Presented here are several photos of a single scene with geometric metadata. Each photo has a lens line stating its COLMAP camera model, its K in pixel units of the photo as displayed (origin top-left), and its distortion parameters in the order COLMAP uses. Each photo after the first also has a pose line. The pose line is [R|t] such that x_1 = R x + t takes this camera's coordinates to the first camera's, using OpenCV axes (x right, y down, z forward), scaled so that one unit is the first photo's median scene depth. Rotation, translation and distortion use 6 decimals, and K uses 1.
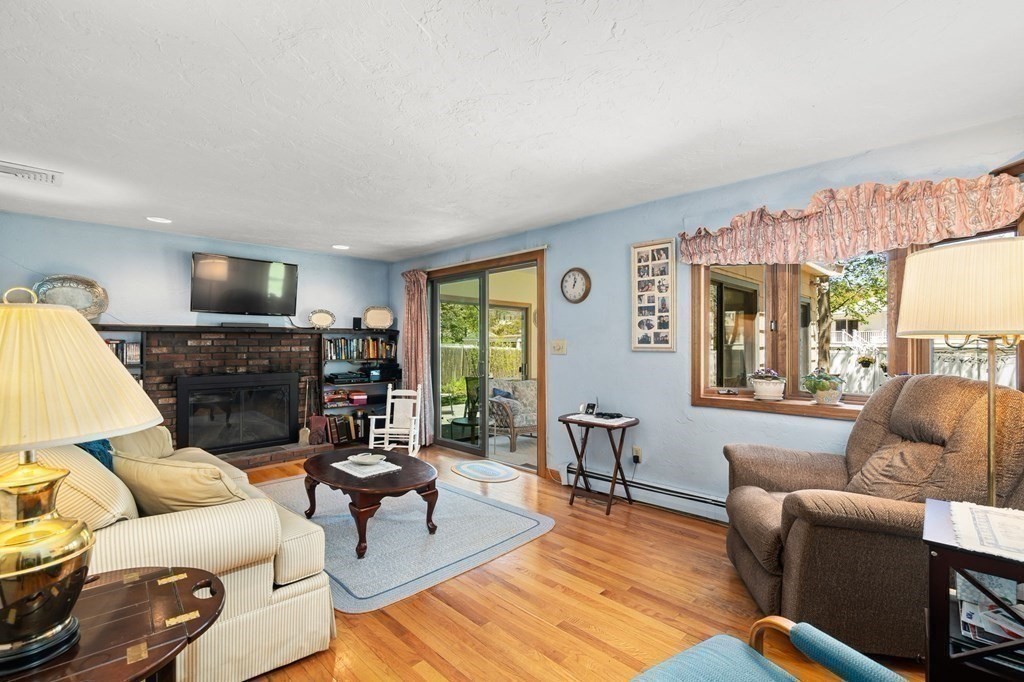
lens RADIAL K [[463.9, 0, 514.2], [0, 463.9, 341.6], [0, 0, 1]] dist [-0.010461, -0.000207]
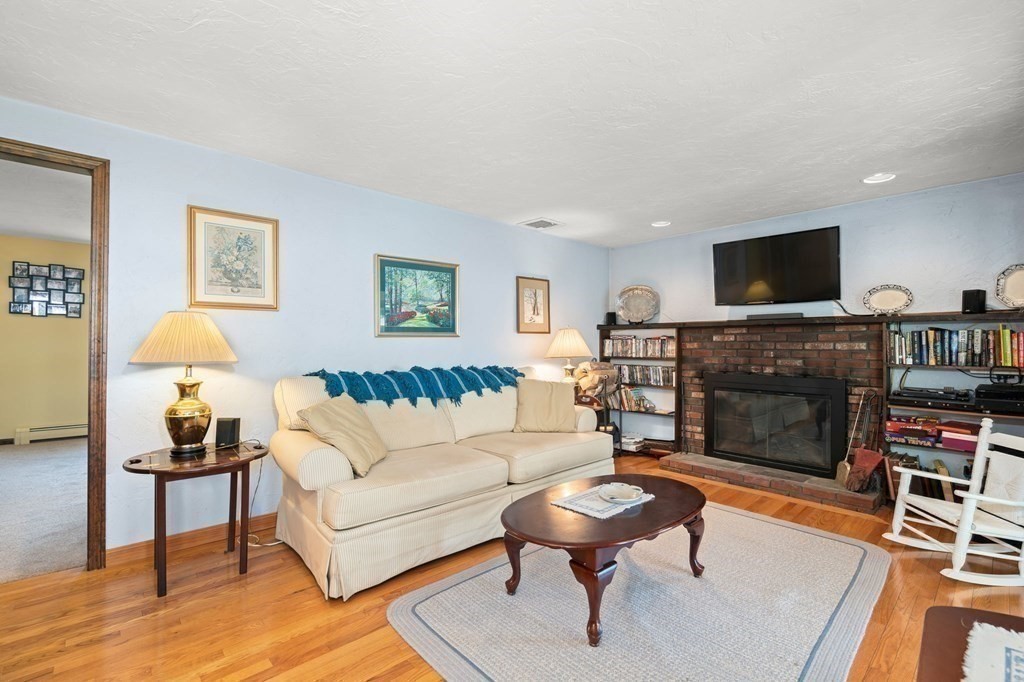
lens RADIAL K [[463.9, 0, 510.8], [0, 463.9, 339.6], [0, 0, 1]] dist [-0.010461, -0.000207]
pose [[-0.077969, -0.012658, -0.996875, 0.270181], [-0.004104, 0.999915, -0.012376, 0.017229], [0.996947, 0.003126, -0.078014, 0.576846]]
